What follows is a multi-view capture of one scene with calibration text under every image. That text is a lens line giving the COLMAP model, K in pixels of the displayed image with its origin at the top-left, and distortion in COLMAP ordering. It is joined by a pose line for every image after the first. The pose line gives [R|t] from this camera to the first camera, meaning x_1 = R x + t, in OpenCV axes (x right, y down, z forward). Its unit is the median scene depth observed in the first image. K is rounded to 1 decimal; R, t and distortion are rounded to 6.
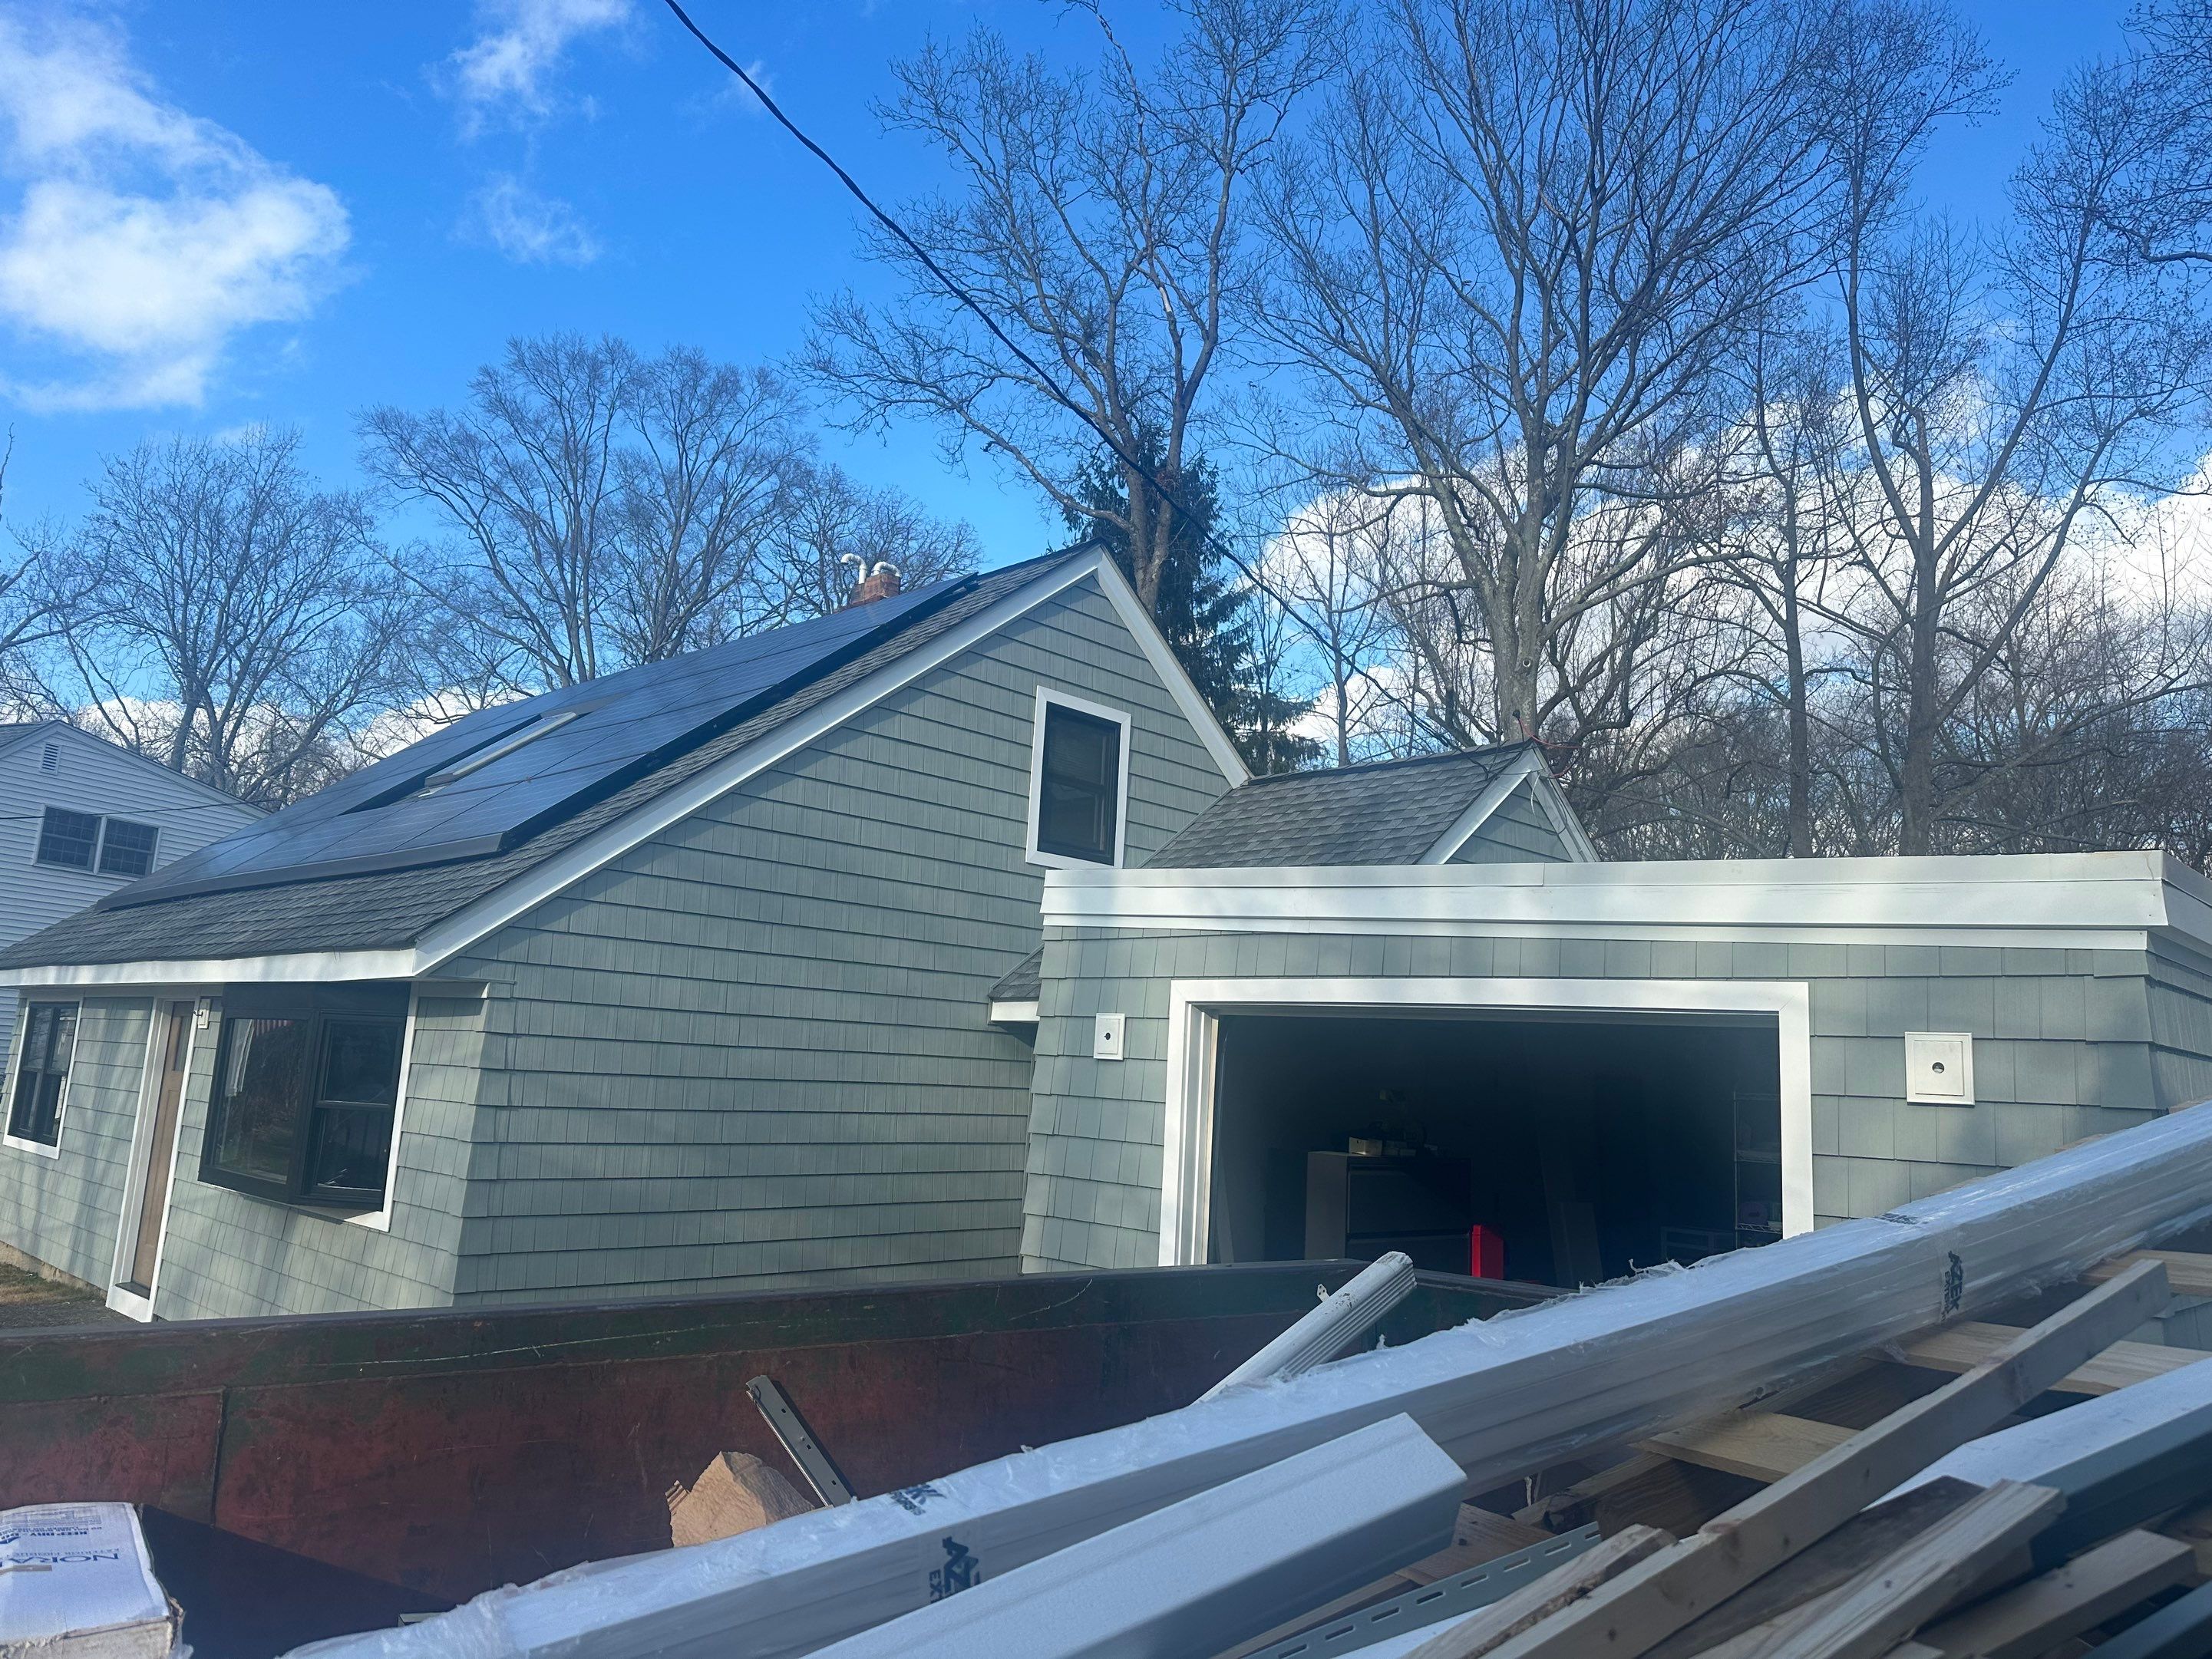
lens RADIAL K [[1534.5, 0, 1105.6], [0, 1534.5, 842.5], [0, 0, 1]] dist [0.034561, -0.029703]
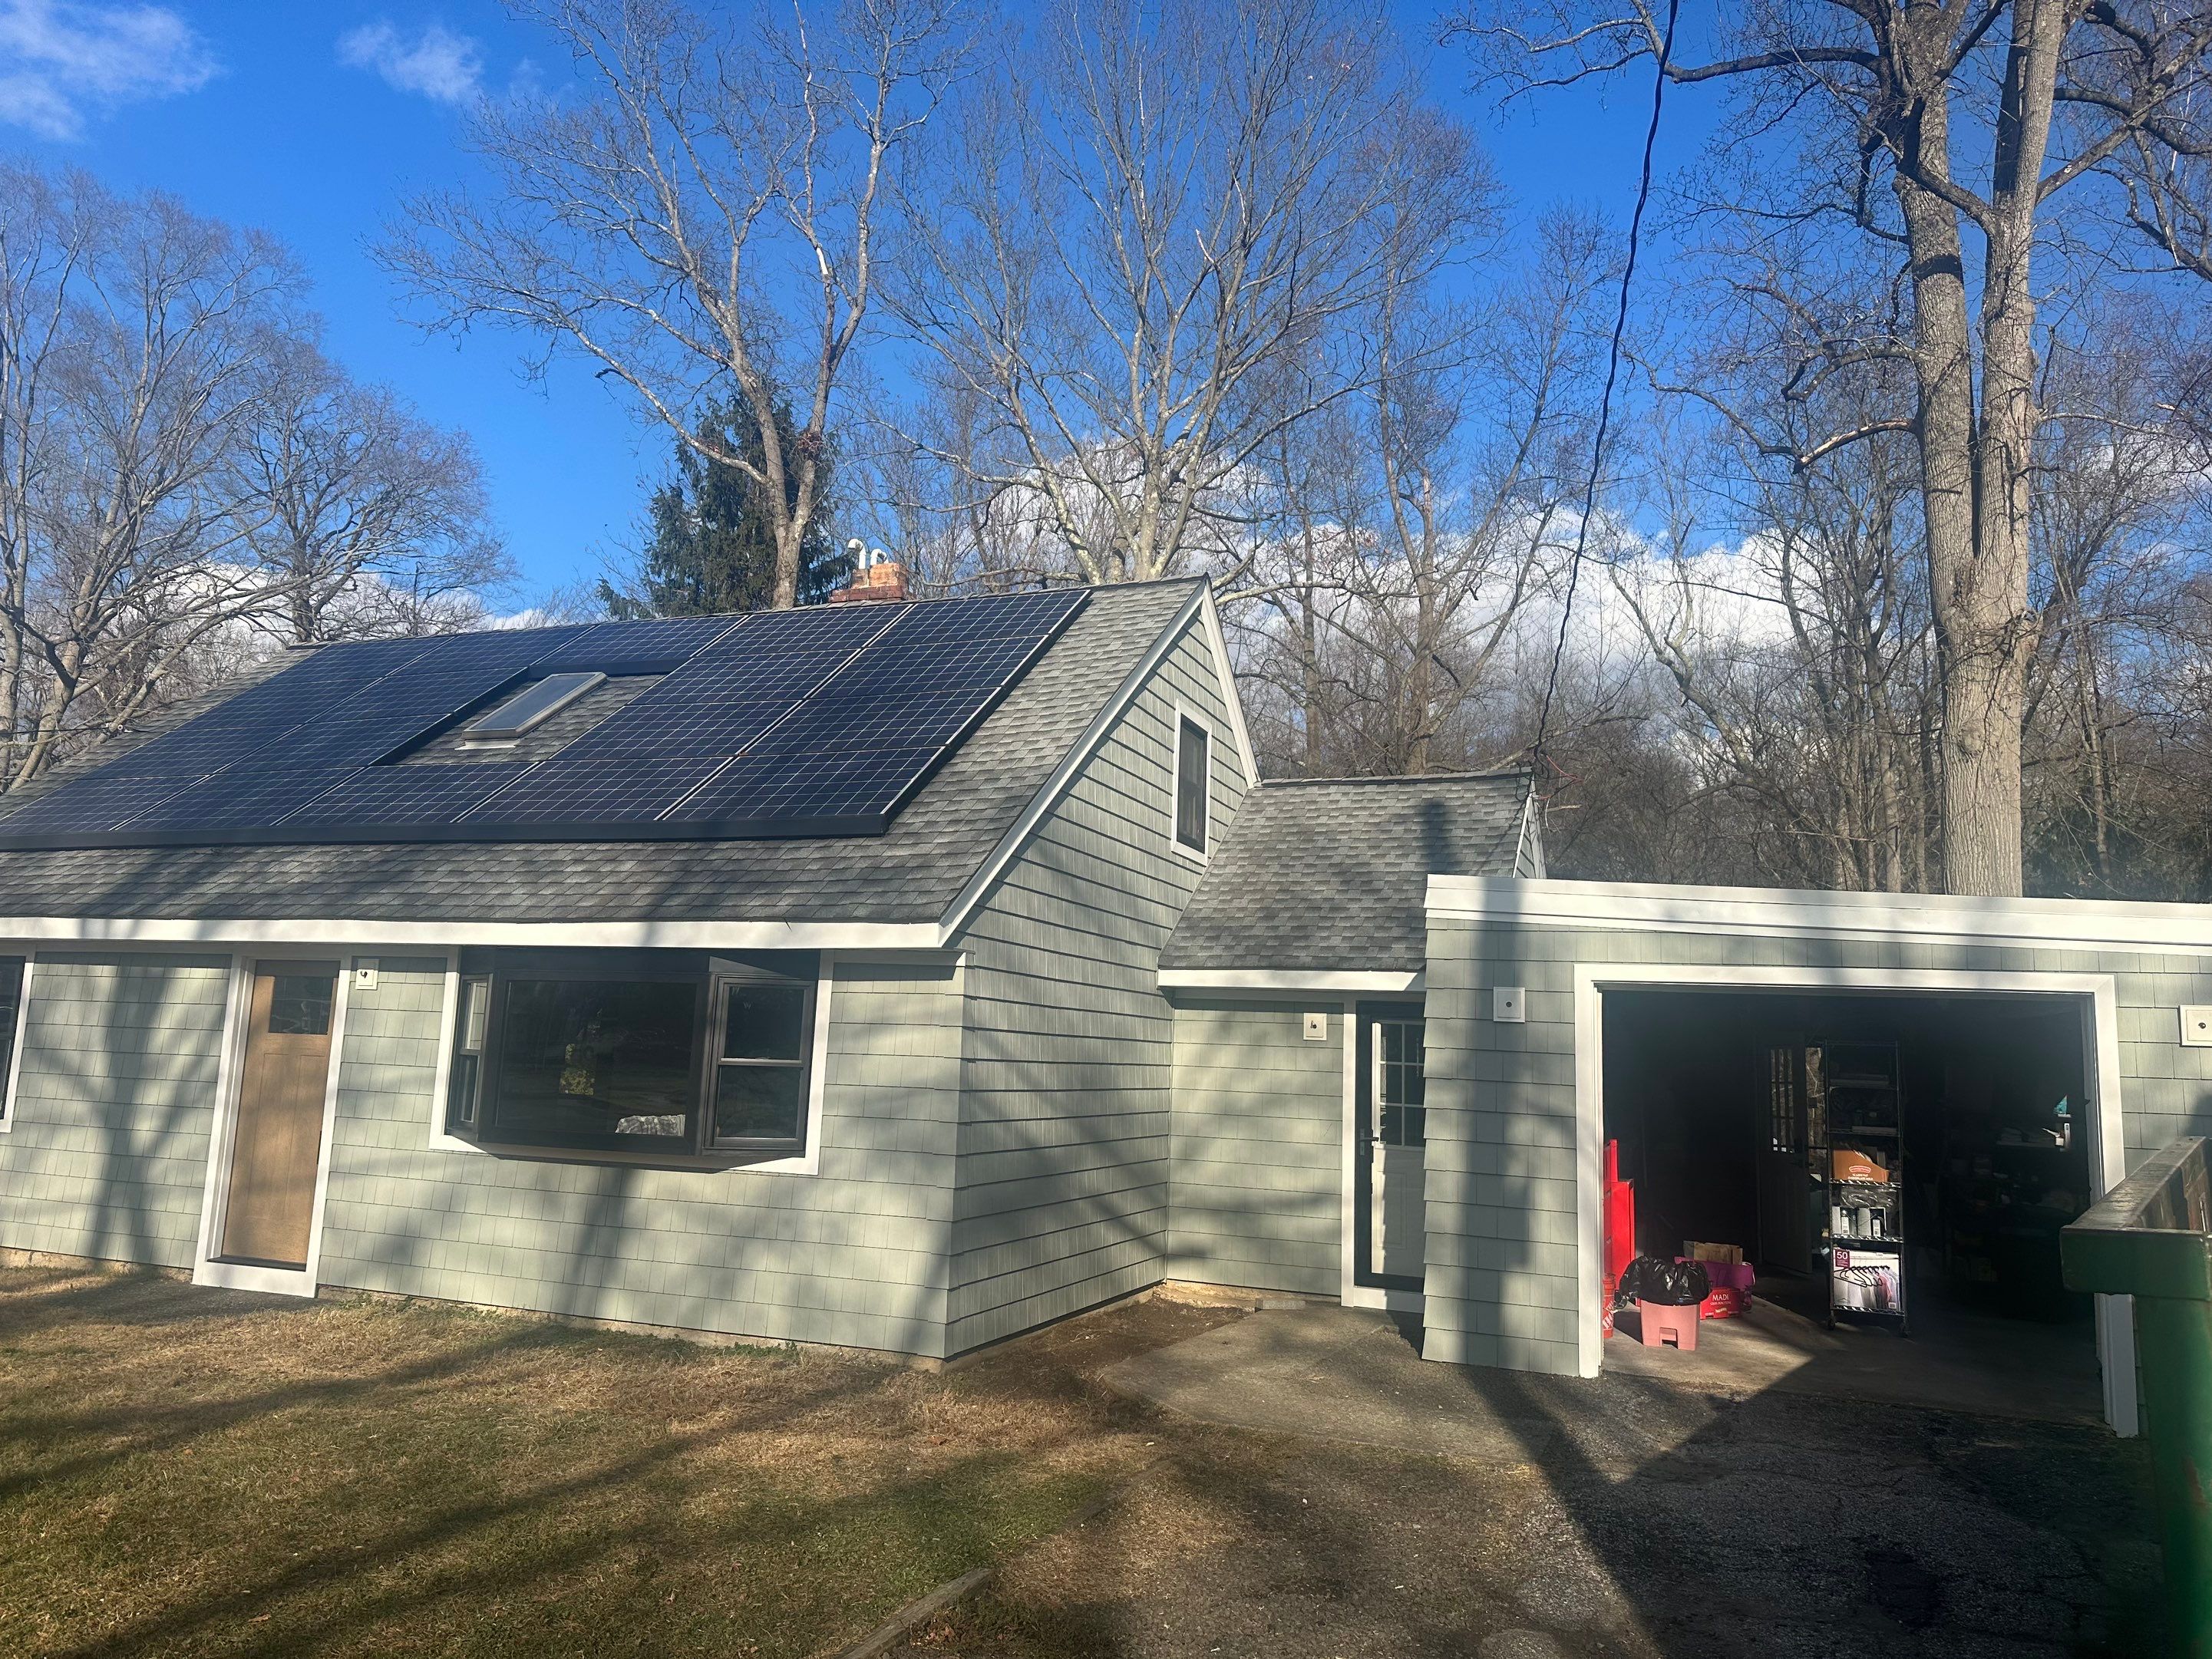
lens RADIAL K [[1534.5, 0, 1122.8], [0, 1534.5, 850.0], [0, 0, 1]] dist [0.034561, -0.029703]
pose [[0.925501, 0.039133, 0.376719, -0.618839], [-0.052200, 0.998335, 0.024536, -0.017541], [-0.375132, -0.042373, 0.926003, -0.090359]]
